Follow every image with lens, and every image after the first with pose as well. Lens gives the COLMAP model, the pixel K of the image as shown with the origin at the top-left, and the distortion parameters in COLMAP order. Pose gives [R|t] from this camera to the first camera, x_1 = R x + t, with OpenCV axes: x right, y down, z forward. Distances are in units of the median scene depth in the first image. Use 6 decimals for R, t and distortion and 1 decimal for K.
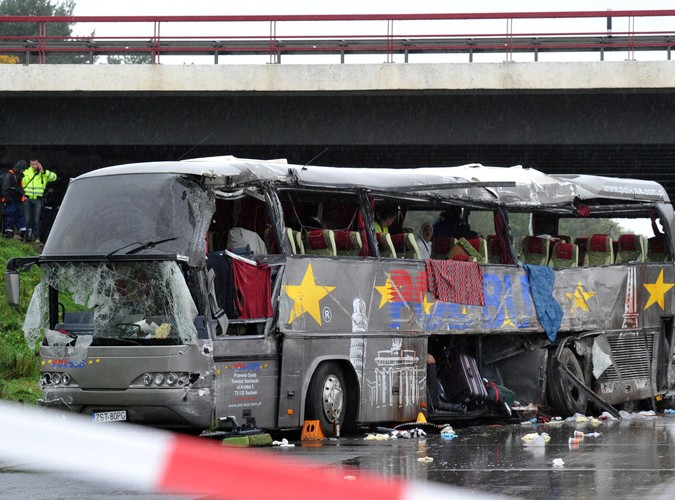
lens RADIAL K [[2724.5, 0, 337.5], [0, 2724.5, 250.0], [0, 0, 1]] dist [0.393592, -1.630770]
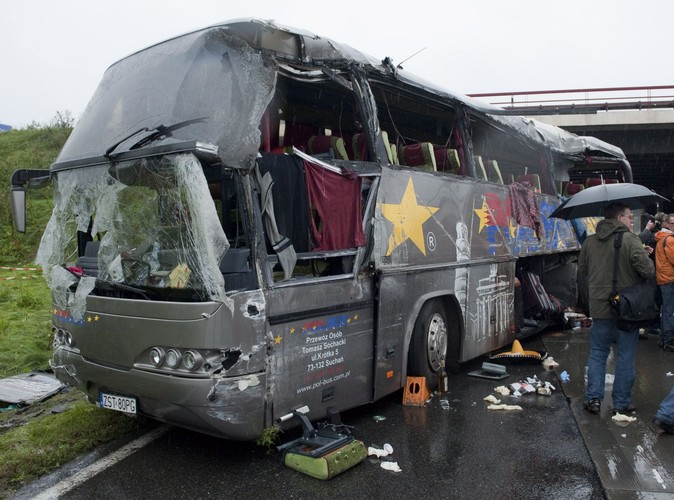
lens RADIAL K [[574.9, 0, 348.5], [0, 574.9, 247.0], [0, 0, 1]] dist [-0.042518, -0.001835]
pose [[0.999128, -0.008431, -0.040898, -0.021671], [0.010365, 0.998827, 0.047308, 0.017227], [0.040451, -0.047691, 0.998043, 0.839554]]
